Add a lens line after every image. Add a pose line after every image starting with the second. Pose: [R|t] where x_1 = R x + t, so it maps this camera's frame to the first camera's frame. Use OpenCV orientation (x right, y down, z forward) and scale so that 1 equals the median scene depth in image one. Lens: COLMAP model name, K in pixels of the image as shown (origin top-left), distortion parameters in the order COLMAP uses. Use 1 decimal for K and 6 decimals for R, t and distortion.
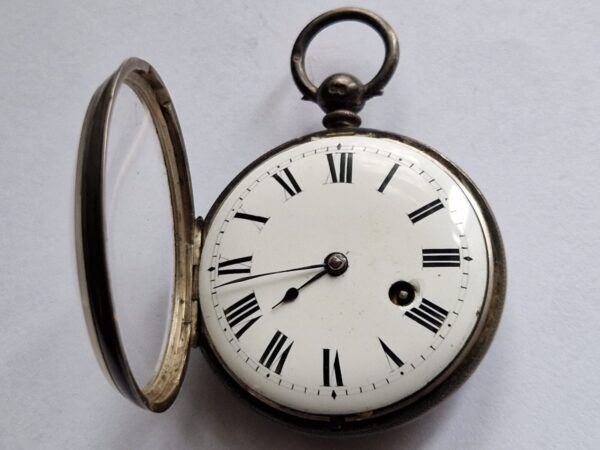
lens RADIAL K [[1256.6, 0, 313.4], [0, 1256.6, 225.7], [0, 0, 1]] dist [0.179325, -1.589572]
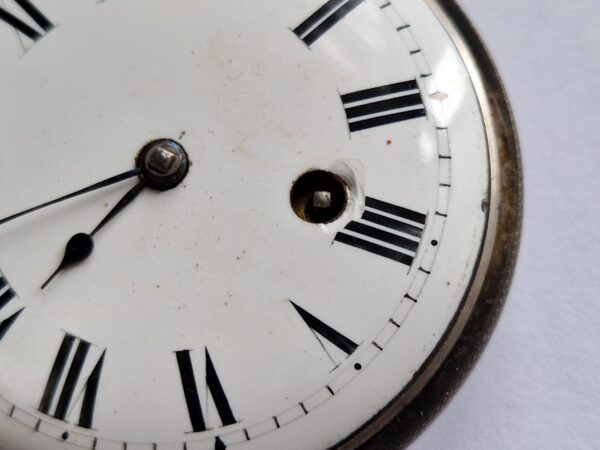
lens RADIAL K [[1256.6, 0, 313.4], [0, 1256.6, 225.7], [0, 0, 1]] dist [0.179325, -1.589572]
pose [[0.962791, -0.202852, 0.178563, -0.015442], [0.193112, 0.978639, 0.070523, 0.030660], [-0.189054, -0.033416, 0.981398, 0.534606]]
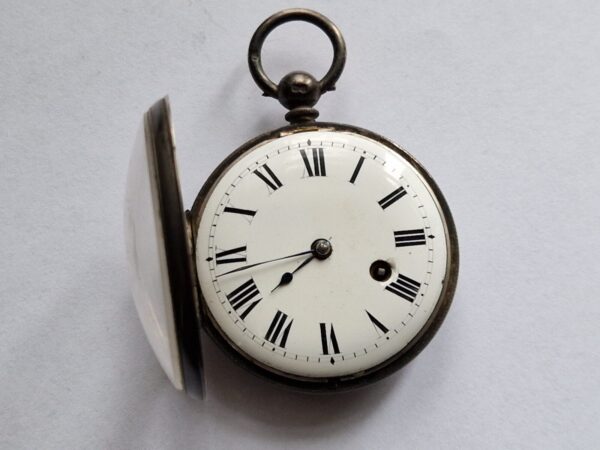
lens RADIAL K [[1256.6, 0, 313.4], [0, 1256.6, 225.7], [0, 0, 1]] dist [0.179325, -1.589572]
pose [[0.966726, -0.083669, 0.241745, -0.268205], [0.047060, 0.987039, 0.153429, -0.169333], [-0.251449, -0.136947, 0.958133, -0.114426]]
